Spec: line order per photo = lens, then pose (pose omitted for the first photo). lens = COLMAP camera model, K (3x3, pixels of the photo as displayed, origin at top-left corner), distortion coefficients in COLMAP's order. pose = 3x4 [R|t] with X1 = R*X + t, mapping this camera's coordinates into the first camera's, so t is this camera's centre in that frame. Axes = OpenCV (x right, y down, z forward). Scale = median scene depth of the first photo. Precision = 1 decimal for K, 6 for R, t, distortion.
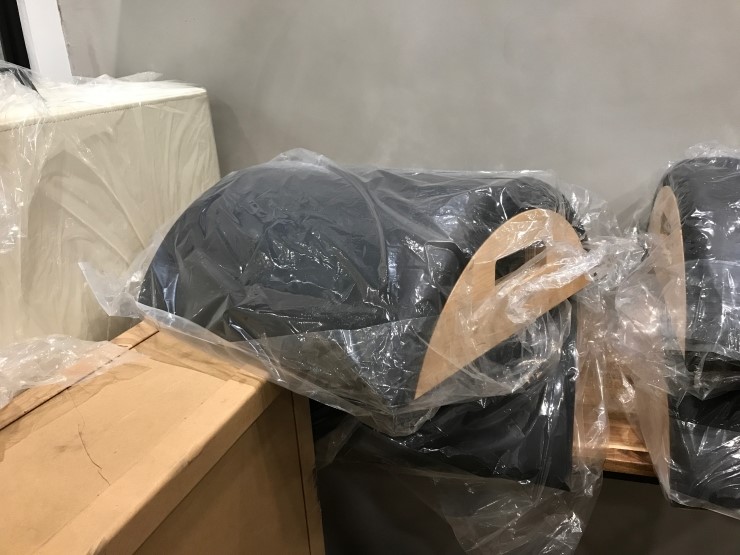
lens RADIAL K [[609.4, 0, 369.8], [0, 609.4, 277.6], [0, 0, 1]] dist [0.028303, -0.039708]
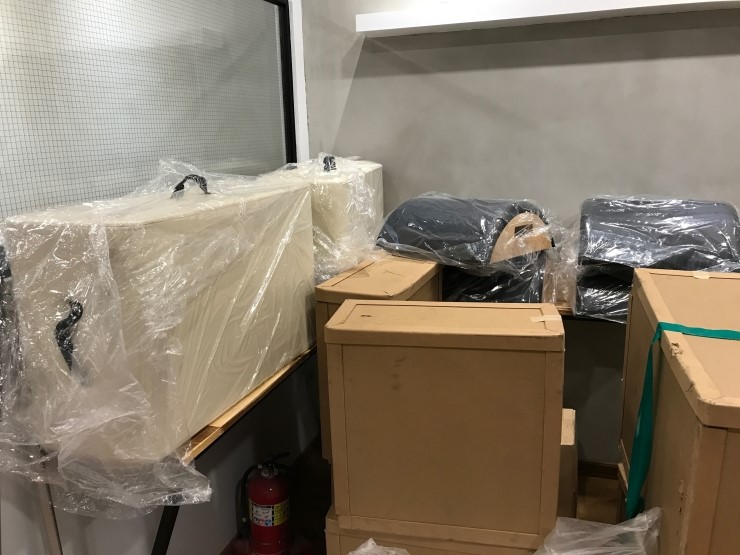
lens RADIAL K [[609.4, 0, 370.4], [0, 609.4, 277.4], [0, 0, 1]] dist [0.028303, -0.039708]
pose [[0.999444, 0.032806, -0.005965, -0.461086], [-0.033233, 0.994617, -0.098142, 0.516609], [0.002713, 0.098285, 0.995155, -1.890888]]
